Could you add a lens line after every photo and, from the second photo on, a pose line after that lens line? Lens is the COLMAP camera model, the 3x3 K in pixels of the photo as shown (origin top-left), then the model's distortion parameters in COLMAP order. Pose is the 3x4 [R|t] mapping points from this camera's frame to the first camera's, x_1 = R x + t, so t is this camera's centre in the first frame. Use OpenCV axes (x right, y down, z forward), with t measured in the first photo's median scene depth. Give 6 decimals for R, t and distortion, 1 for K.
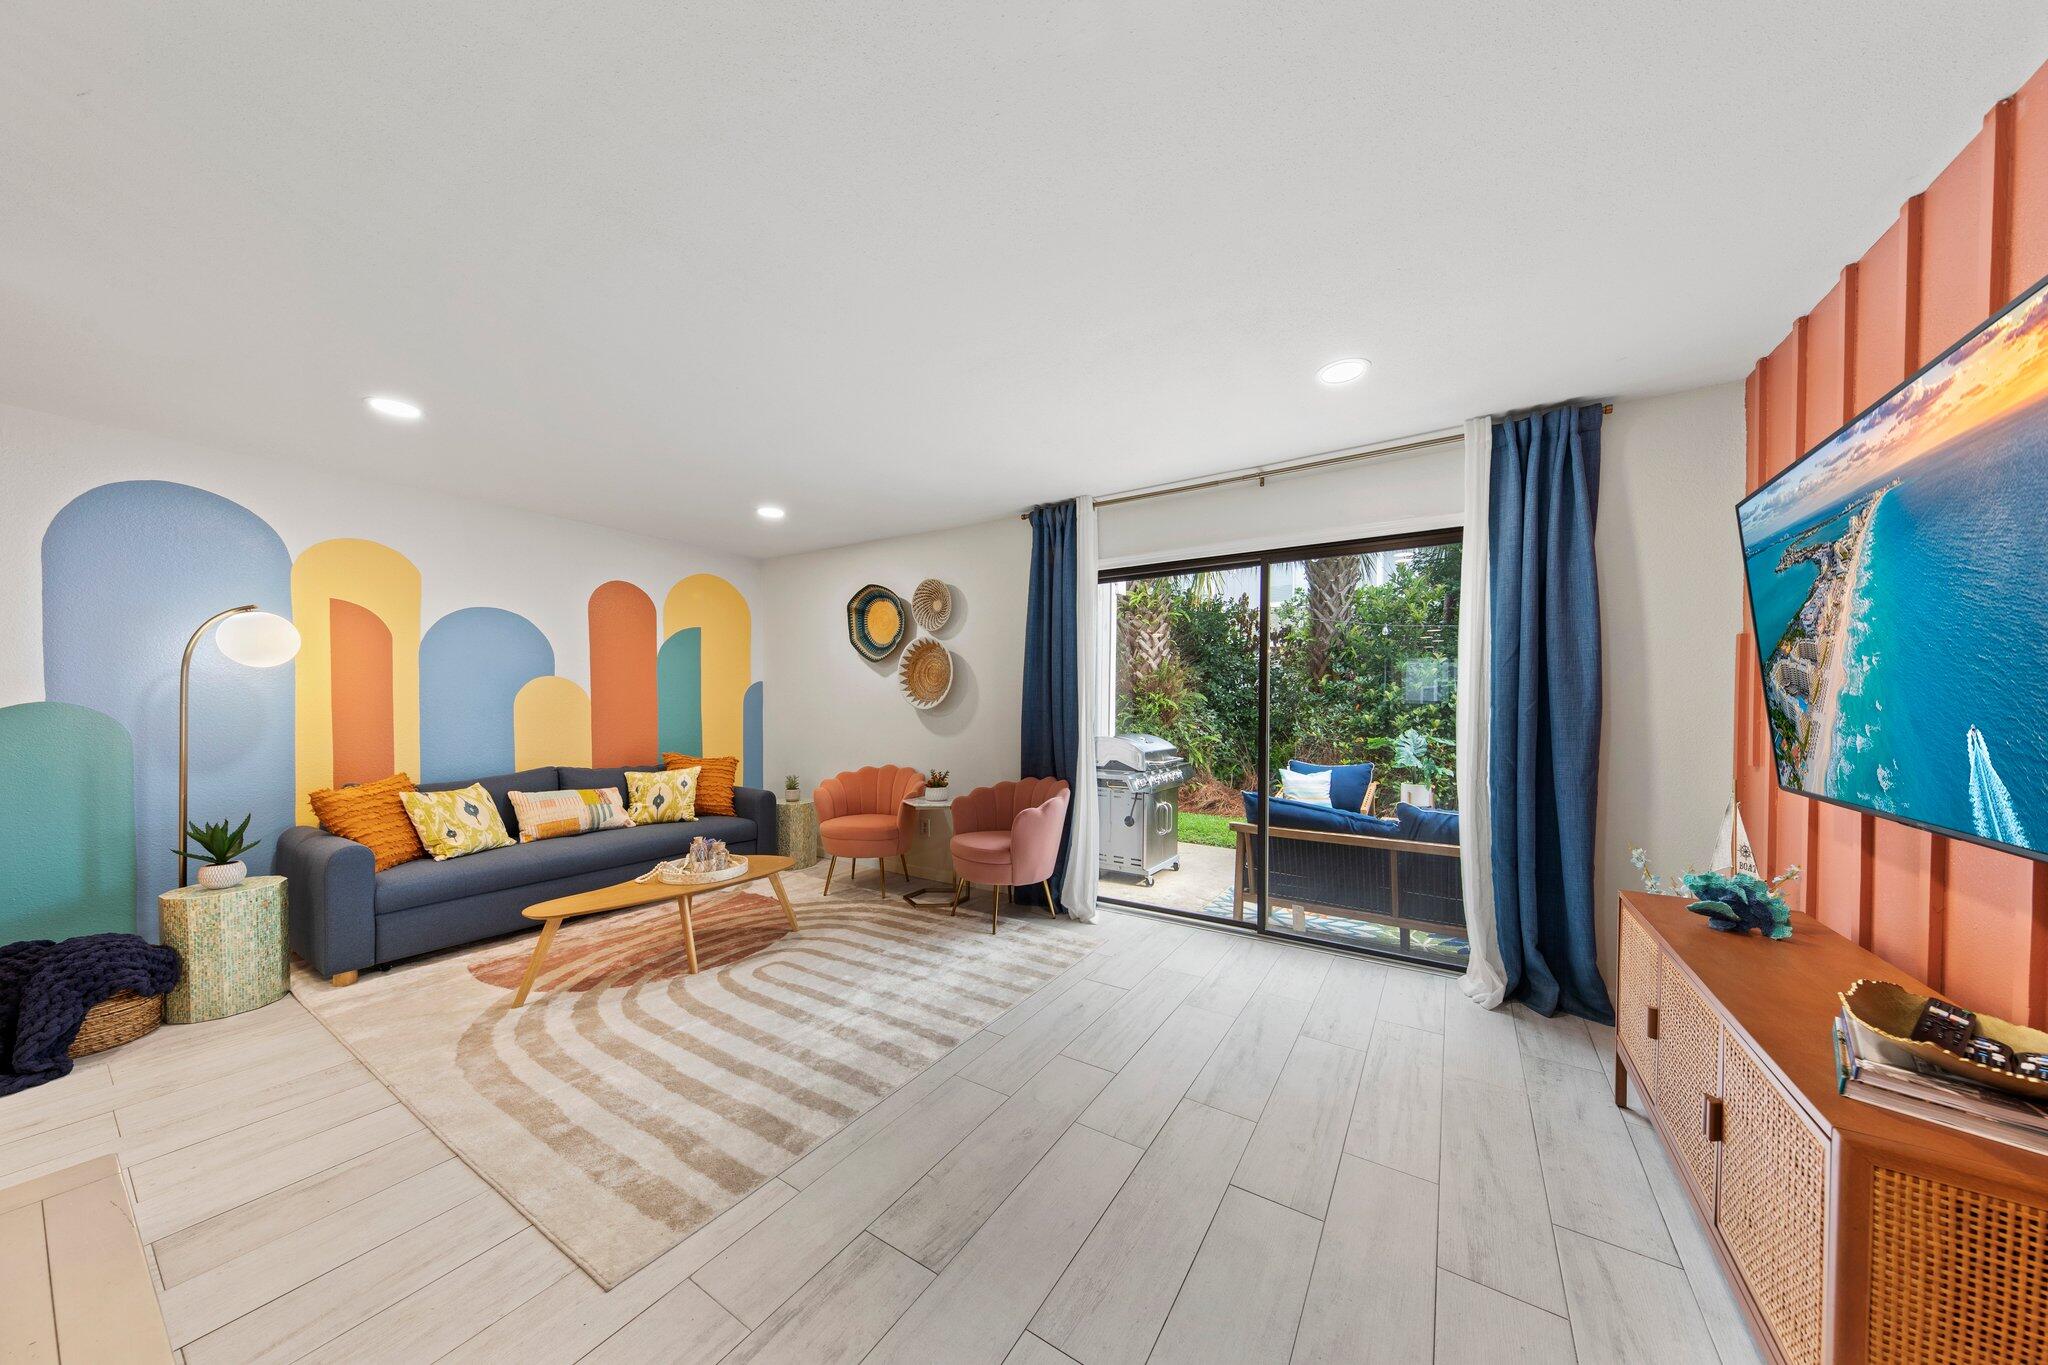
lens RADIAL K [[653.7, 0, 1022.7], [0, 653.7, 720.8], [0, 0, 1]] dist [-0.000314, 0.000012]
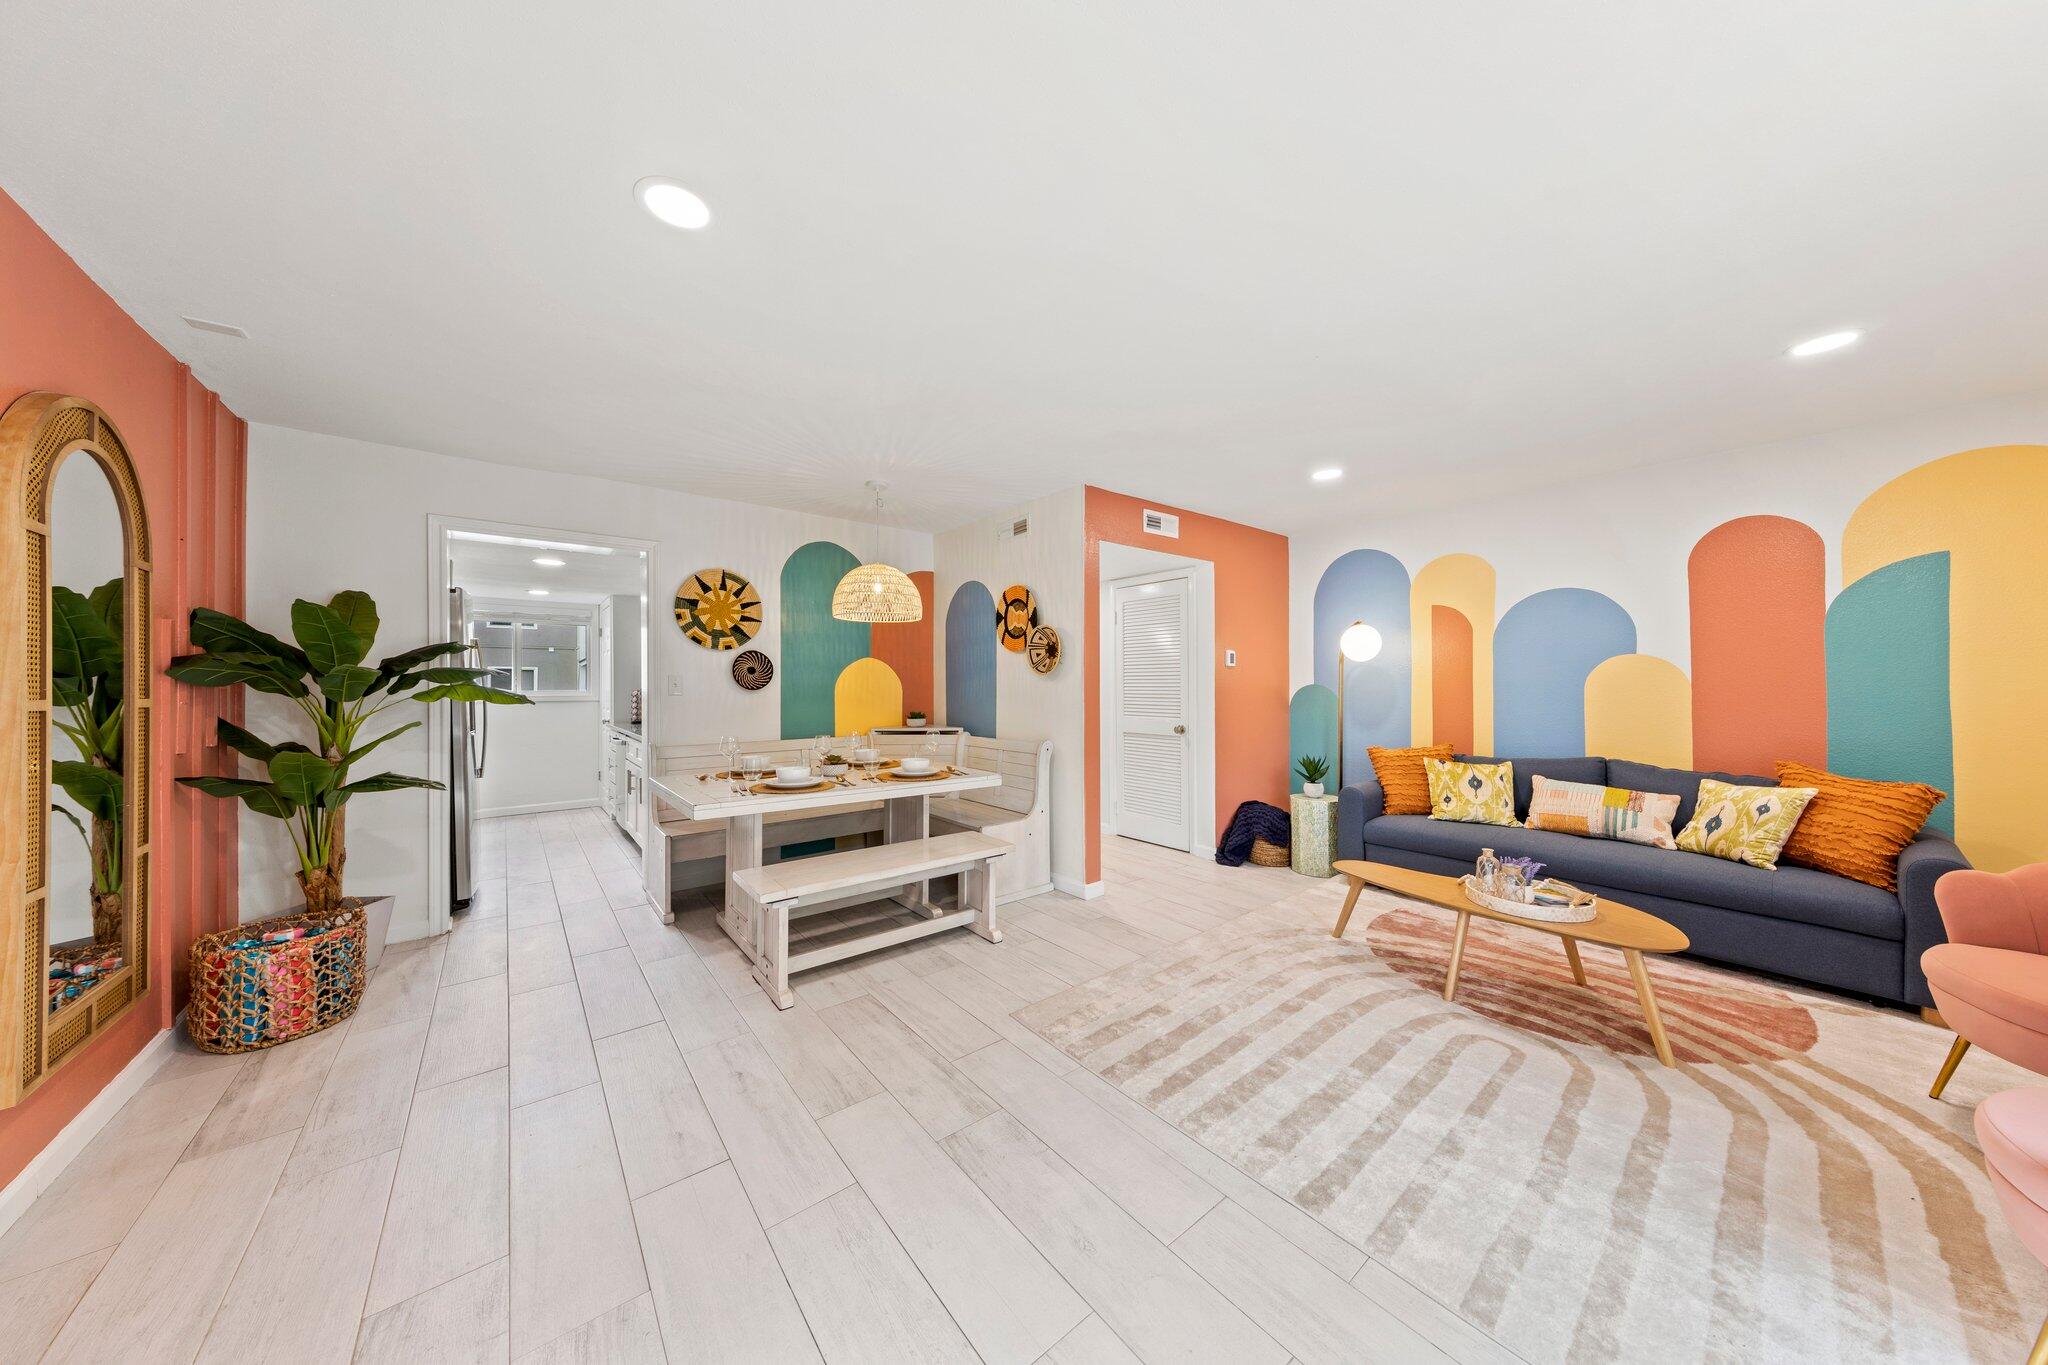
lens RADIAL K [[634.6, 0, 1024.0], [0, 634.6, 682.5], [0, 0, 1]] dist [-0.000093, -0.000025]
pose [[-0.317088, -0.002151, -0.948394, 0.512487], [-0.025048, 0.999668, 0.006107, -0.025062], [0.948065, 0.025692, -0.317037, 0.791969]]
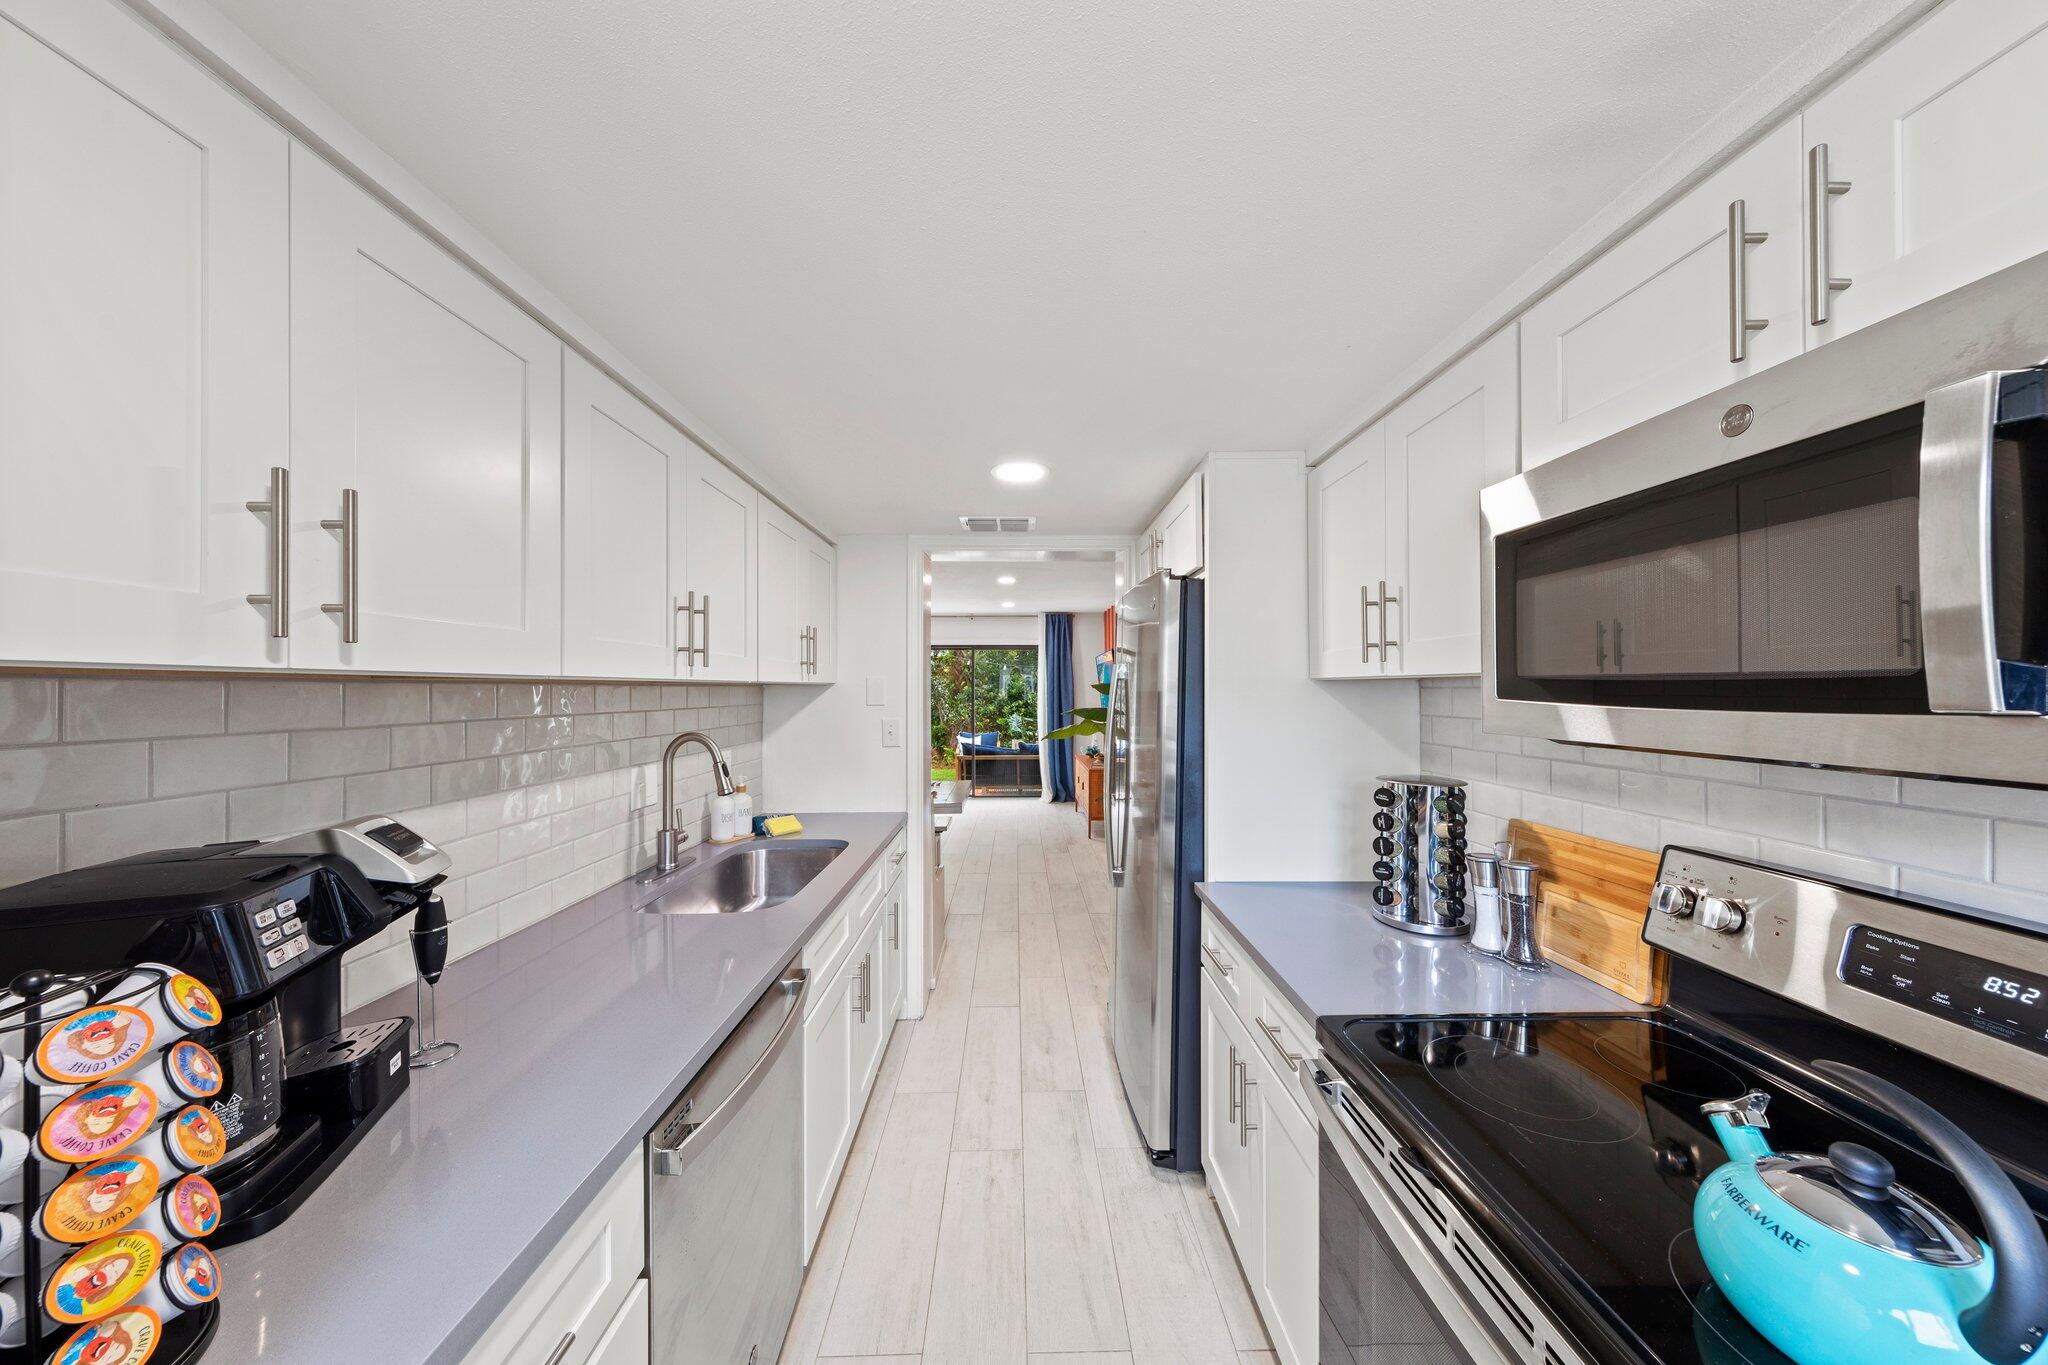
lens RADIAL K [[634.6, 0, 1024.0], [0, 634.6, 682.5], [0, 0, 1]] dist [-0.000093, -0.000025]
pose [[0.833998, 0.002722, 0.551761, -0.541837], [0.019777, 0.999198, -0.034823, -0.019511], [-0.551413, 0.039955, 0.833275, -0.761305]]
